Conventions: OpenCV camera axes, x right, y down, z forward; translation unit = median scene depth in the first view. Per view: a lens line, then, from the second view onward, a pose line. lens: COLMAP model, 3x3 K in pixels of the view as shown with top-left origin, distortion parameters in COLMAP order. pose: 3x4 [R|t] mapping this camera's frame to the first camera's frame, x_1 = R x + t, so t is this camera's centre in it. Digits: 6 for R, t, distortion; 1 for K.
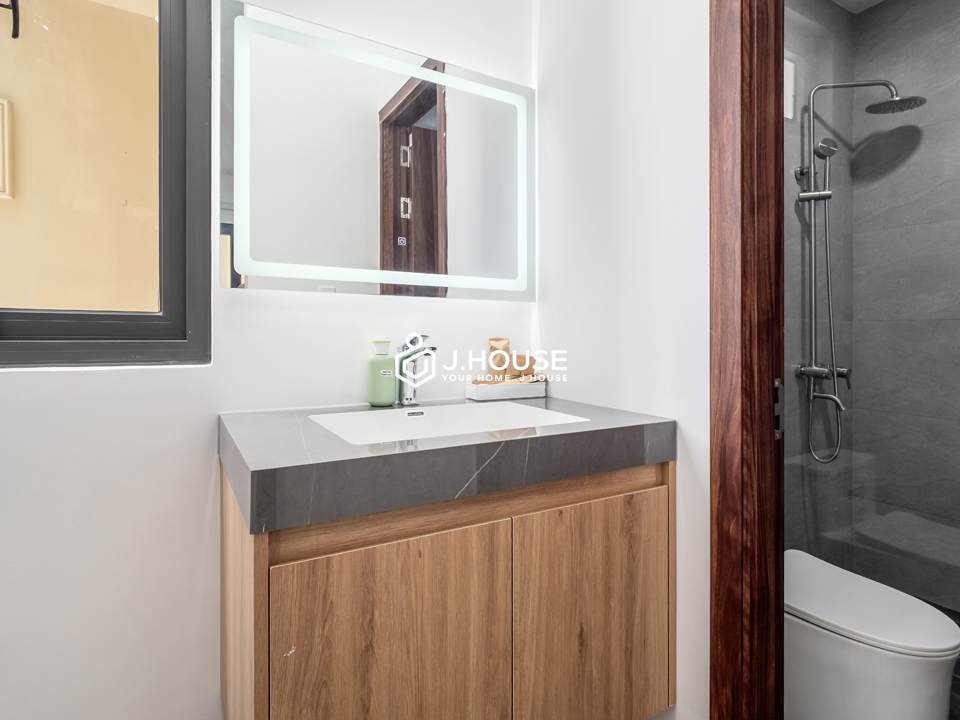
lens RADIAL K [[590.7, 0, 480.1], [0, 590.7, 297.9], [0, 0, 1]] dist [0.000286, 0.001948]
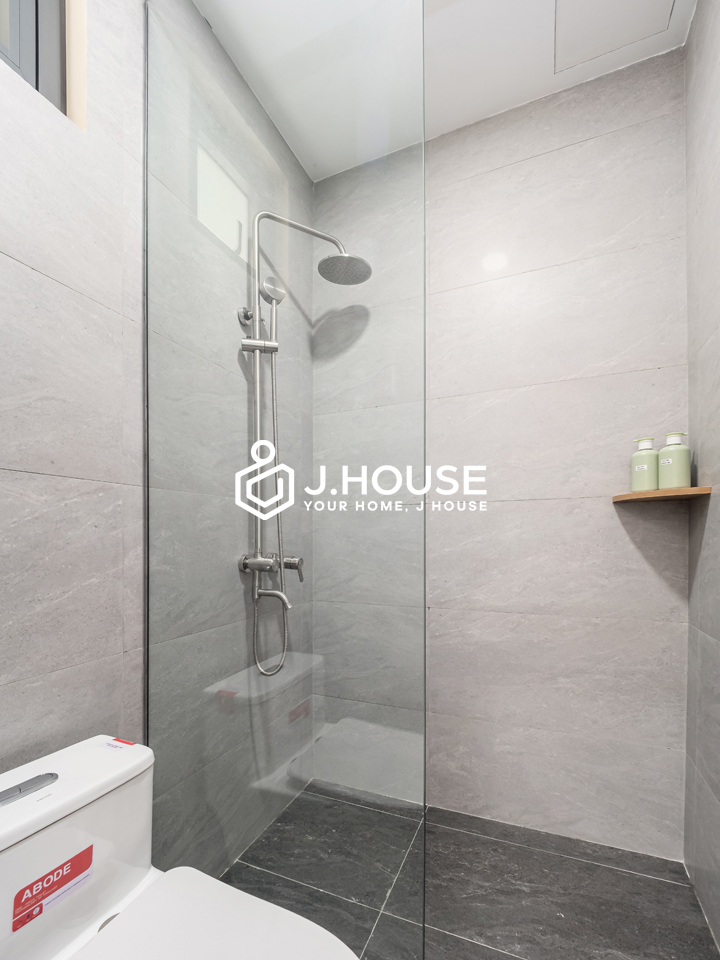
lens RADIAL K [[421.2, 0, 360.0], [0, 421.2, 480.0], [0, 0, 1]] dist [-0.000236, -0.005909]
pose [[0.839208, 0.058611, 0.540644, 0.359399], [-0.009424, 0.995593, -0.093303, 0.062553], [-0.543730, 0.073205, 0.836062, 0.428369]]
